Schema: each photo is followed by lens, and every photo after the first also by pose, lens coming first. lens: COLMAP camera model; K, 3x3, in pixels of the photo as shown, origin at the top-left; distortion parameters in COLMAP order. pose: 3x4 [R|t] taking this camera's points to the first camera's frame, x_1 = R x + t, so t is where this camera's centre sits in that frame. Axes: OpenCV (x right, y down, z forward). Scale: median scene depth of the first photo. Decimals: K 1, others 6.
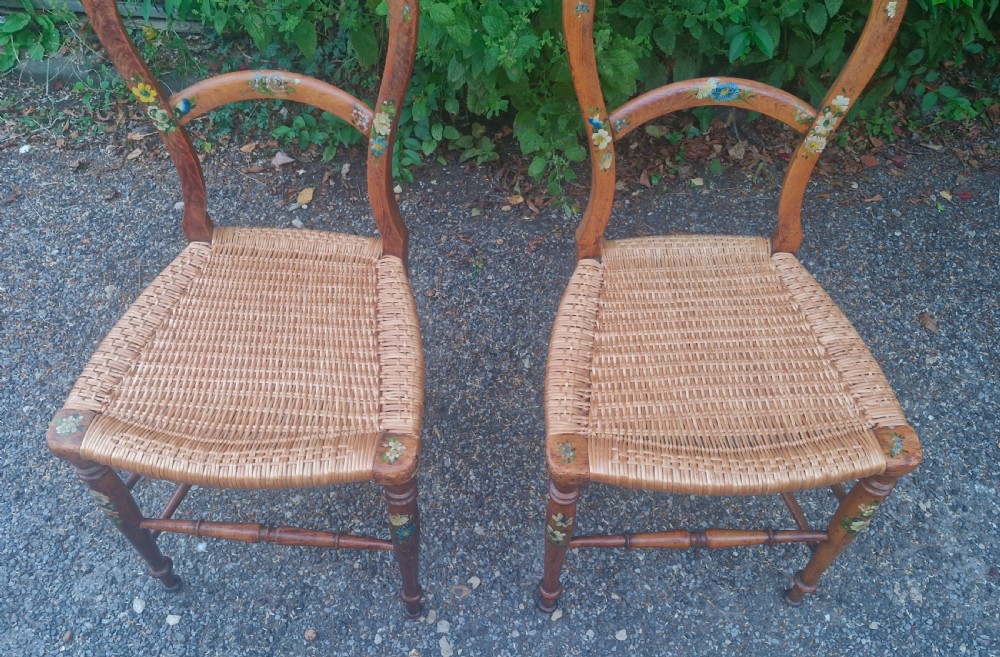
lens RADIAL K [[801.9, 0, 506.0], [0, 801.9, 315.3], [0, 0, 1]] dist [0.119010, -0.170493]
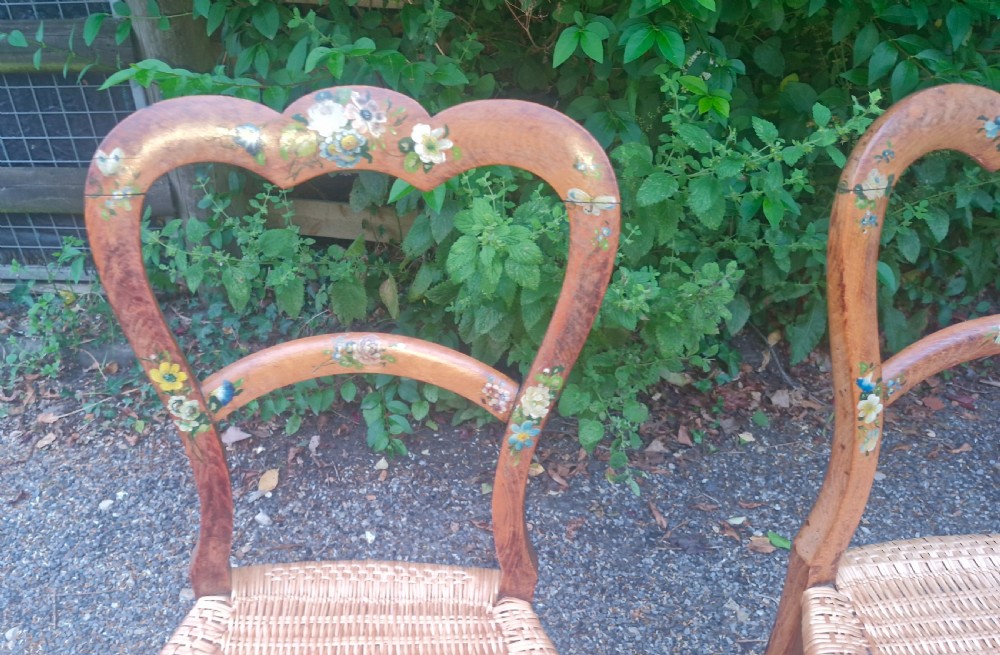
lens RADIAL K [[802.8, 0, 411.2], [0, 802.8, 327.7], [0, 0, 1]] dist [0.125279, -0.184733]
pose [[0.997072, -0.044403, 0.062262, -0.196154], [0.060001, 0.959014, -0.276935, -0.082124], [-0.047413, 0.279859, 0.958870, 0.250689]]
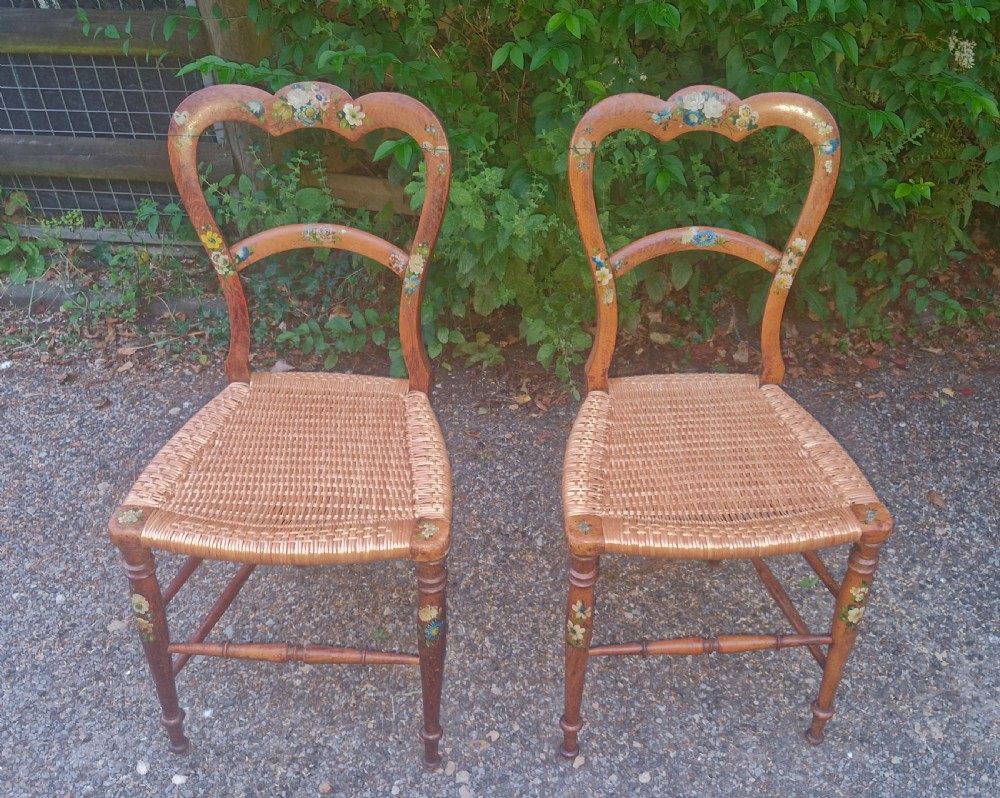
lens RADIAL K [[1012.6, 0, 546.2], [0, 1012.6, 417.0], [0, 0, 1]] dist [0.134696, -0.207207]
pose [[0.998606, -0.013323, 0.051077, -0.029558], [0.025288, 0.970107, -0.241355, 0.228236], [-0.046335, 0.242310, 0.969092, -0.256829]]
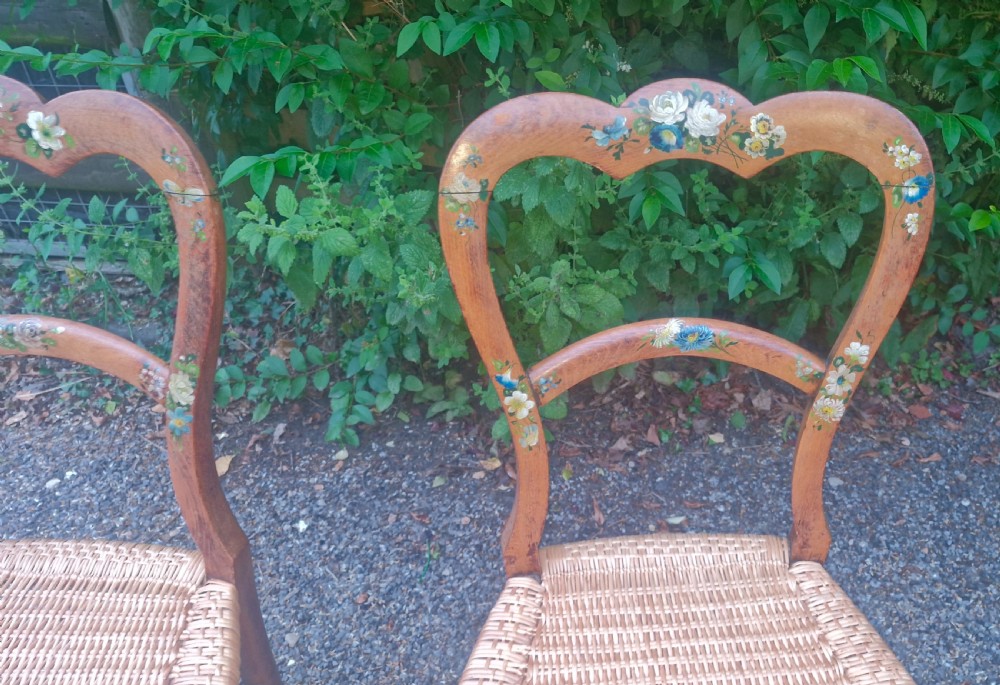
lens RADIAL K [[840.9, 0, 599.0], [0, 840.9, 344.9], [0, 0, 1]] dist [0.100962, -0.135399]
pose [[0.998900, -0.012320, 0.045246, 0.105135], [0.023241, 0.968100, -0.249483, -0.061009], [-0.040729, 0.250260, 0.967321, 0.206562]]
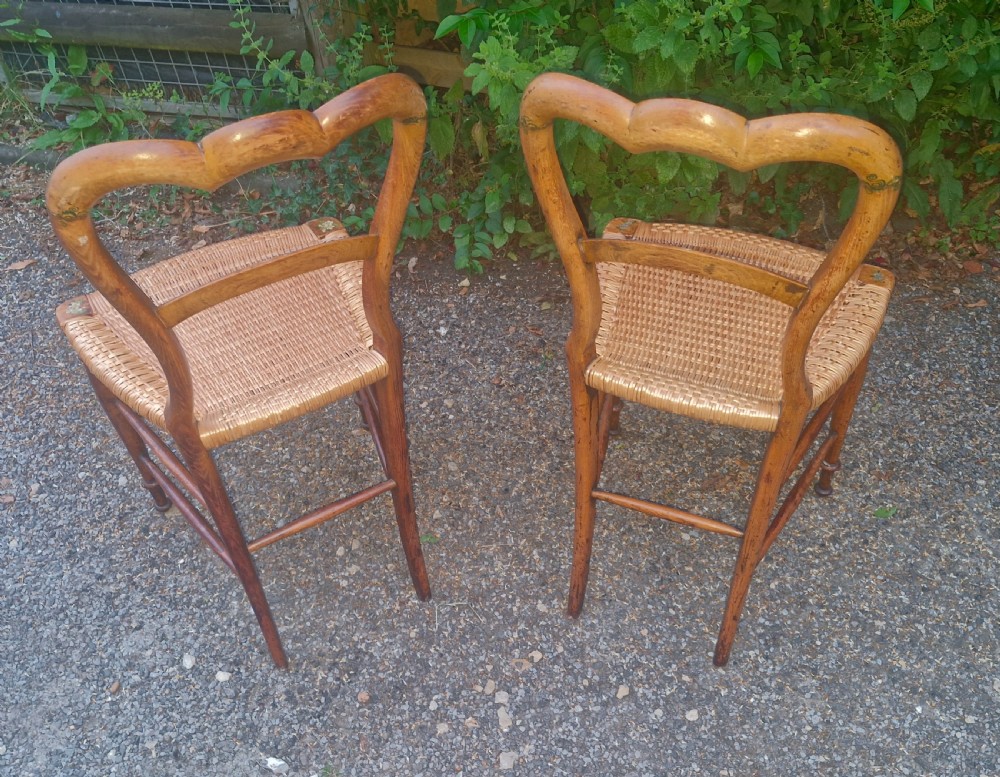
lens RADIAL K [[948.9, 0, 514.4], [0, 948.9, 389.3], [0, 0, 1]] dist [0.138530, -0.215382]
pose [[0.997731, 0.031799, -0.059350, -0.006727], [-0.039271, 0.990825, -0.129319, 0.148208], [0.054693, 0.131357, 0.989825, -0.131585]]
